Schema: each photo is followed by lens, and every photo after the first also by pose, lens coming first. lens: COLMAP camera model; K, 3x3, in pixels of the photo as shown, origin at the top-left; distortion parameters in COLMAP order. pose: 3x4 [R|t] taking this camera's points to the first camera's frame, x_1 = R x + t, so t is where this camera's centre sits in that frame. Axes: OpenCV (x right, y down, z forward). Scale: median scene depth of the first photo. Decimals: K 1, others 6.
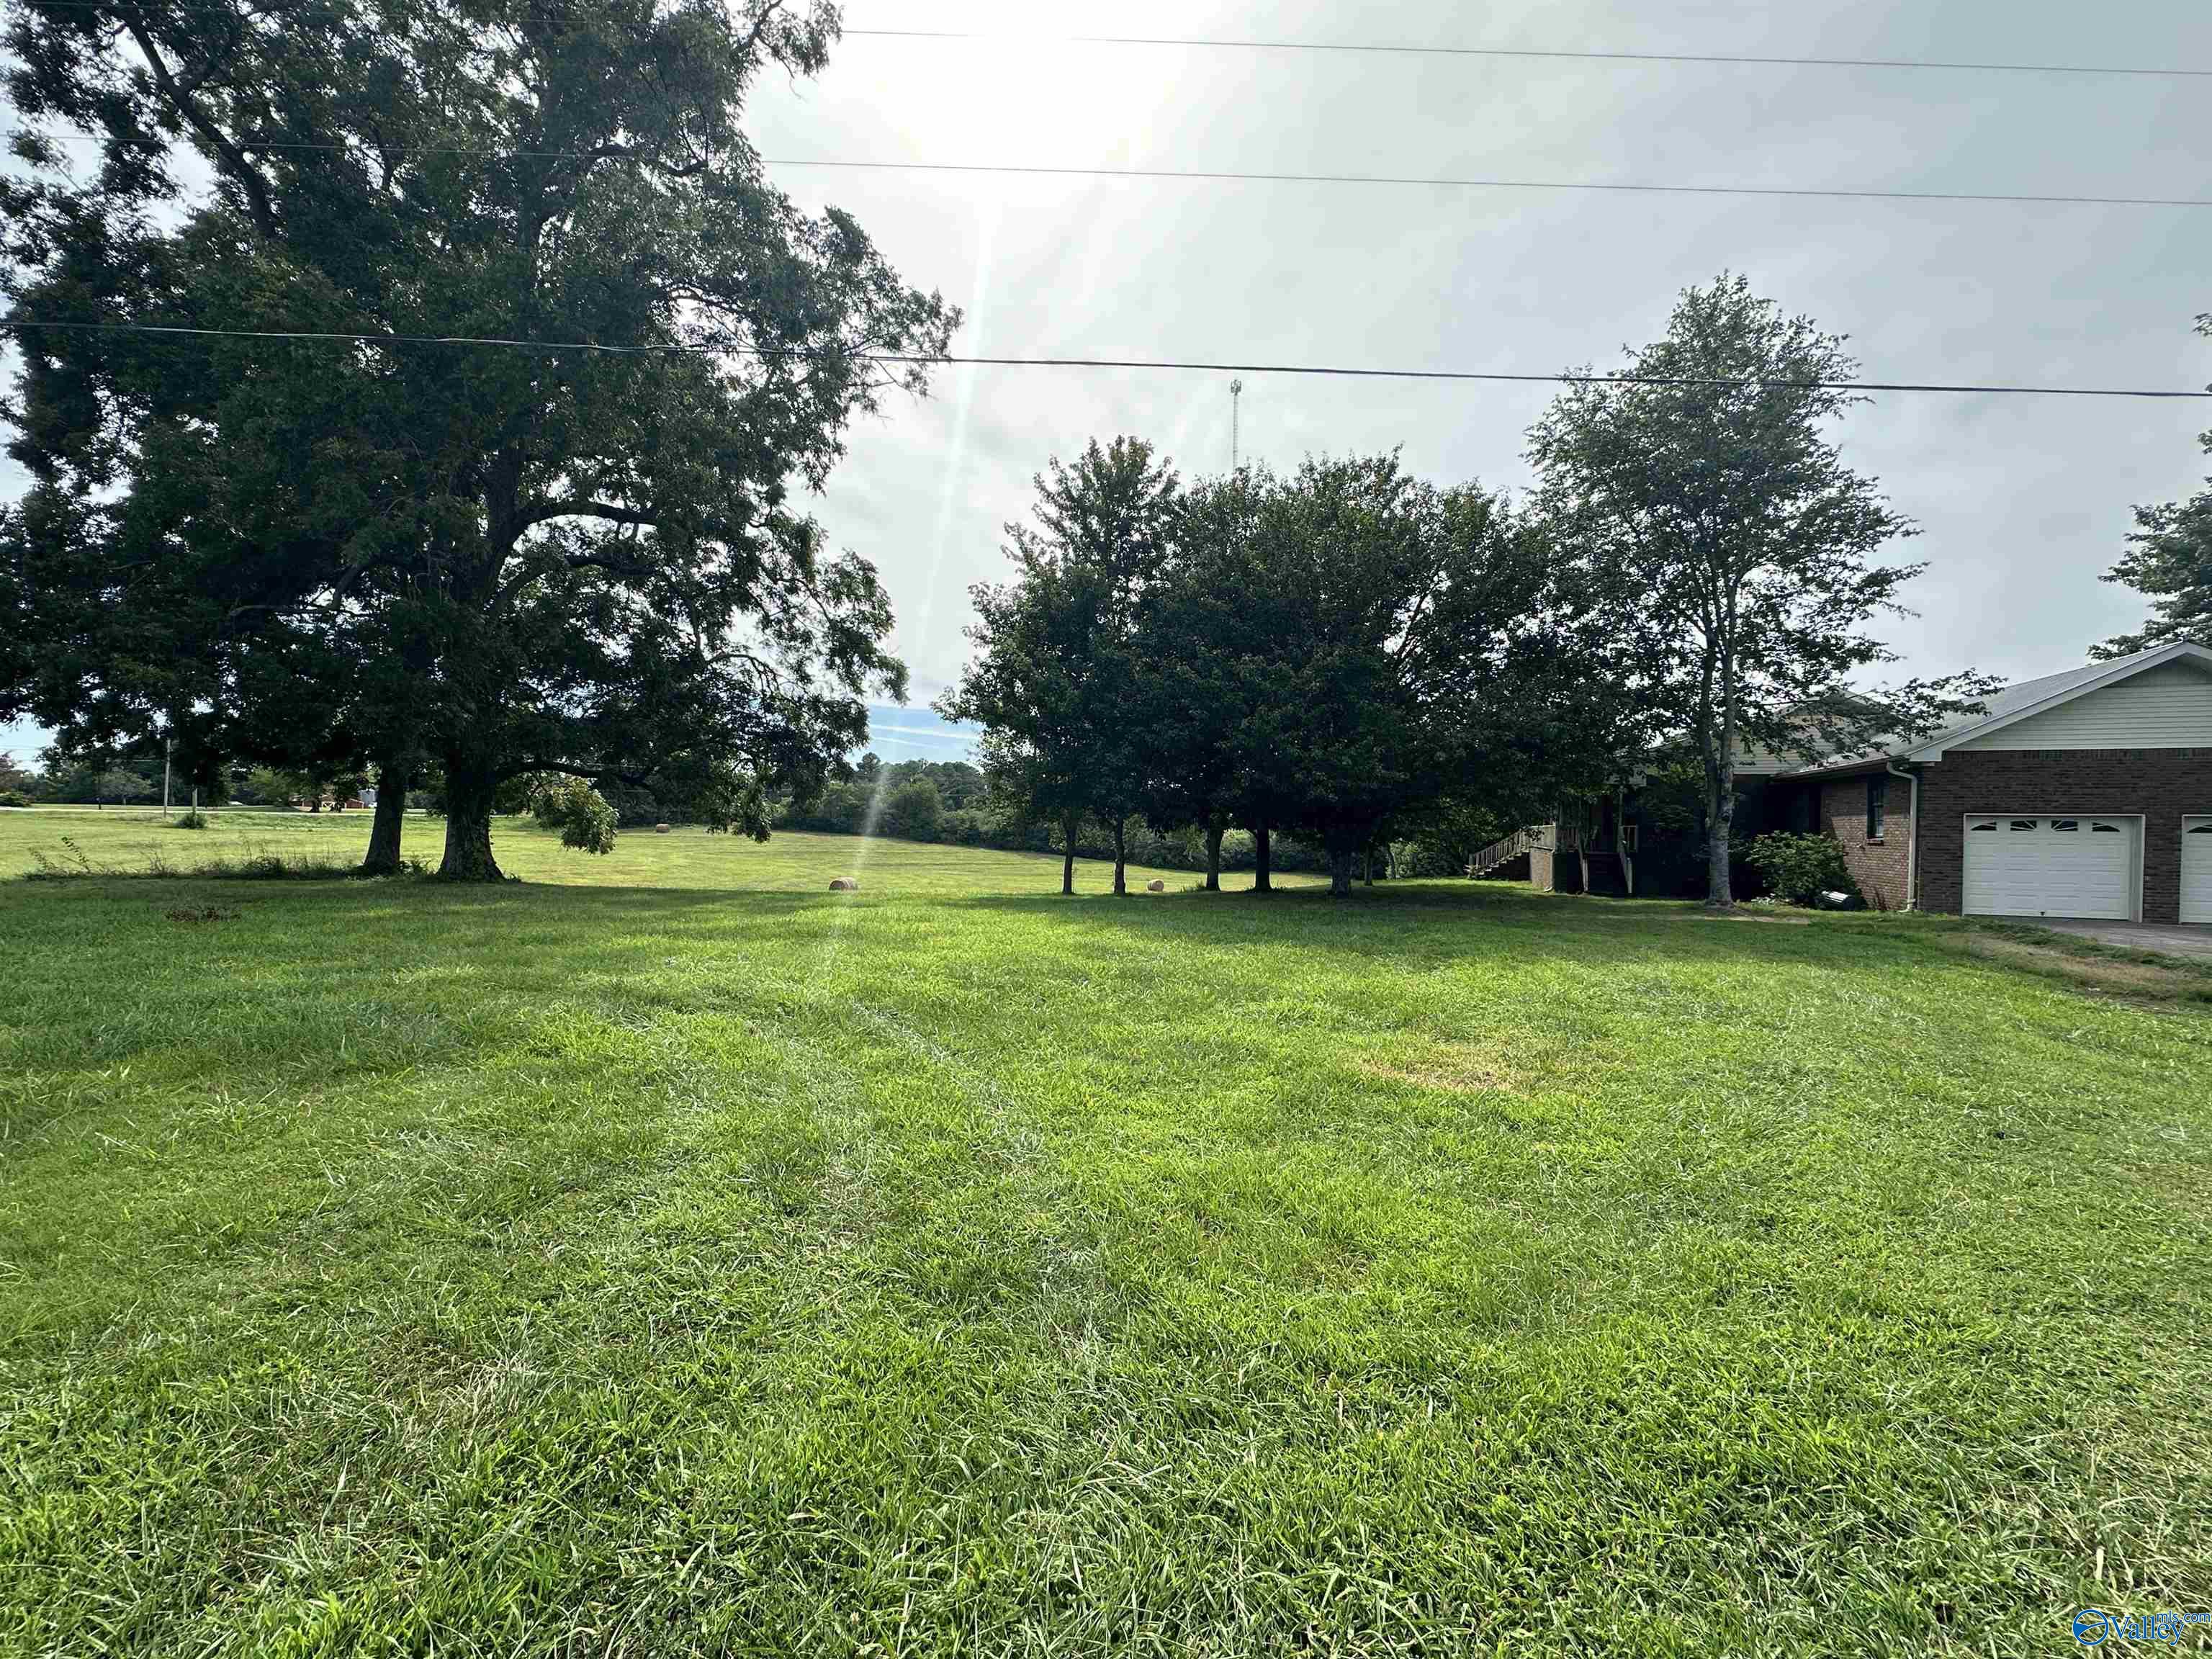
lens RADIAL K [[893.5, 0, 1106.9], [0, 893.5, 833.9], [0, 0, 1]] dist [0.000374, 0.000011]
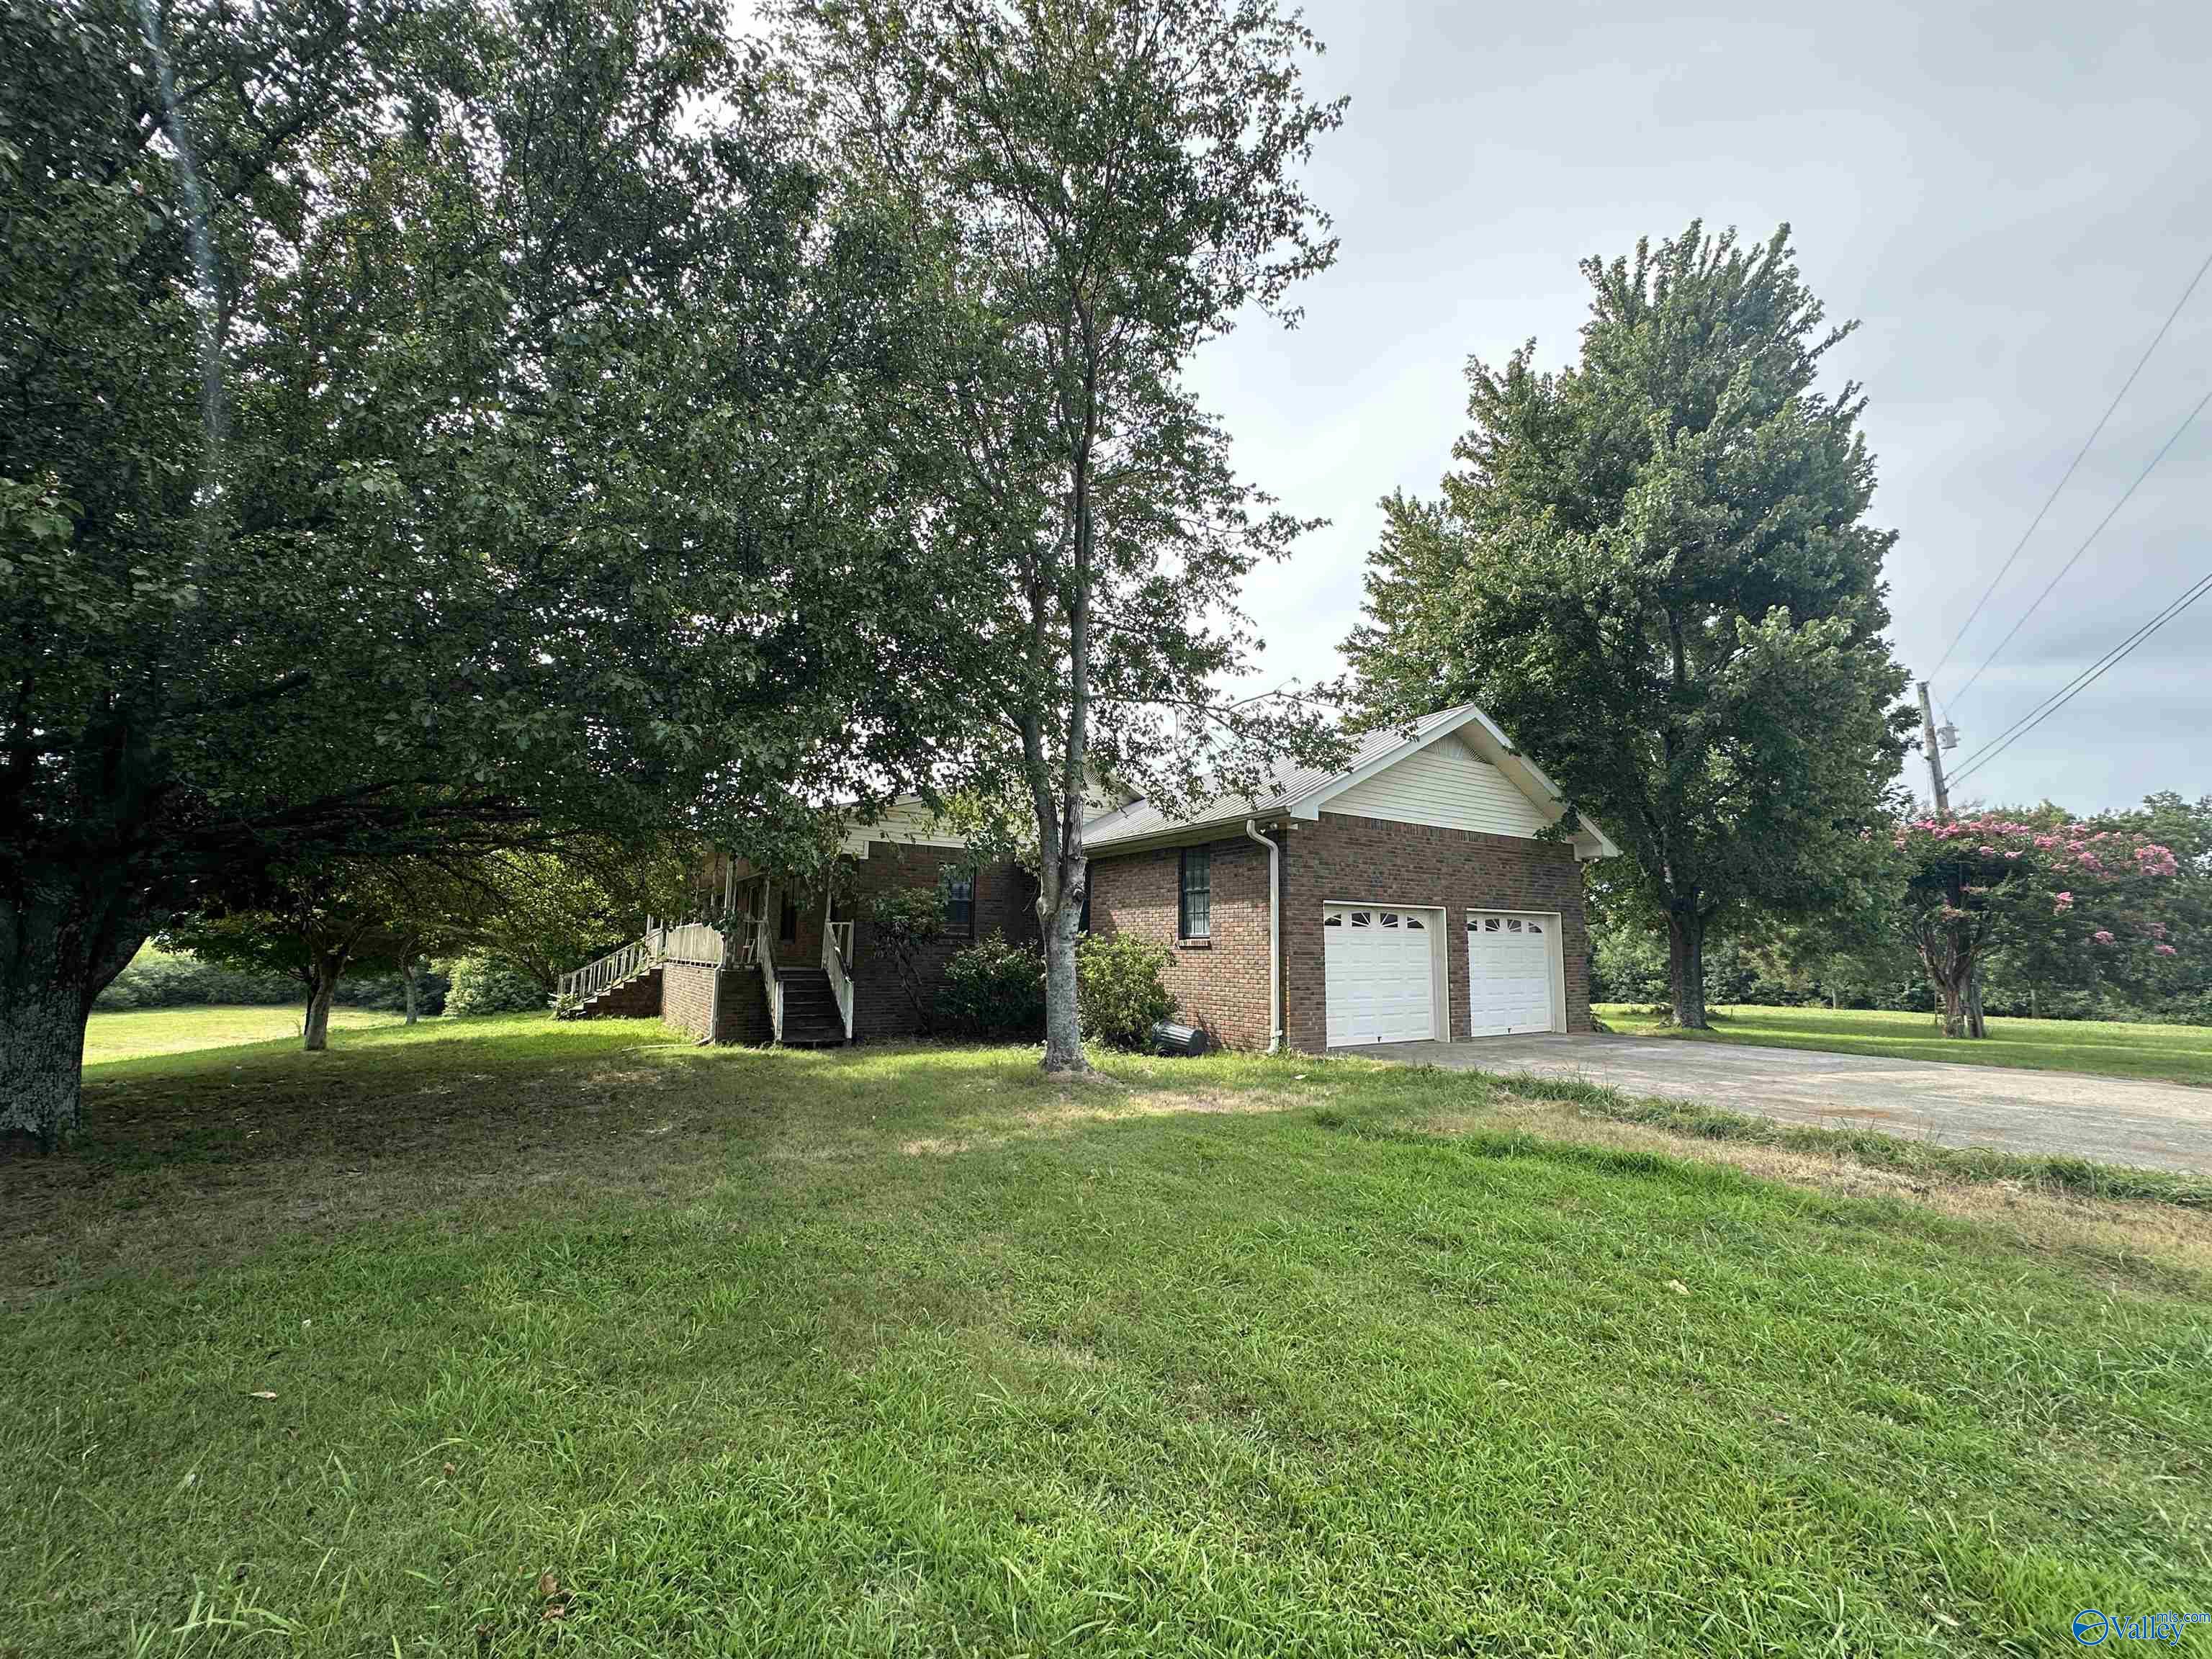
lens RADIAL K [[893.5, 0, 1103.4], [0, 893.5, 836.2], [0, 0, 1]] dist [0.000374, 0.000011]
pose [[0.606875, 0.092170, 0.789435, 0.279342], [0.005876, 0.992706, -0.120420, 0.009138], [-0.794775, 0.077718, 0.601907, 0.654948]]
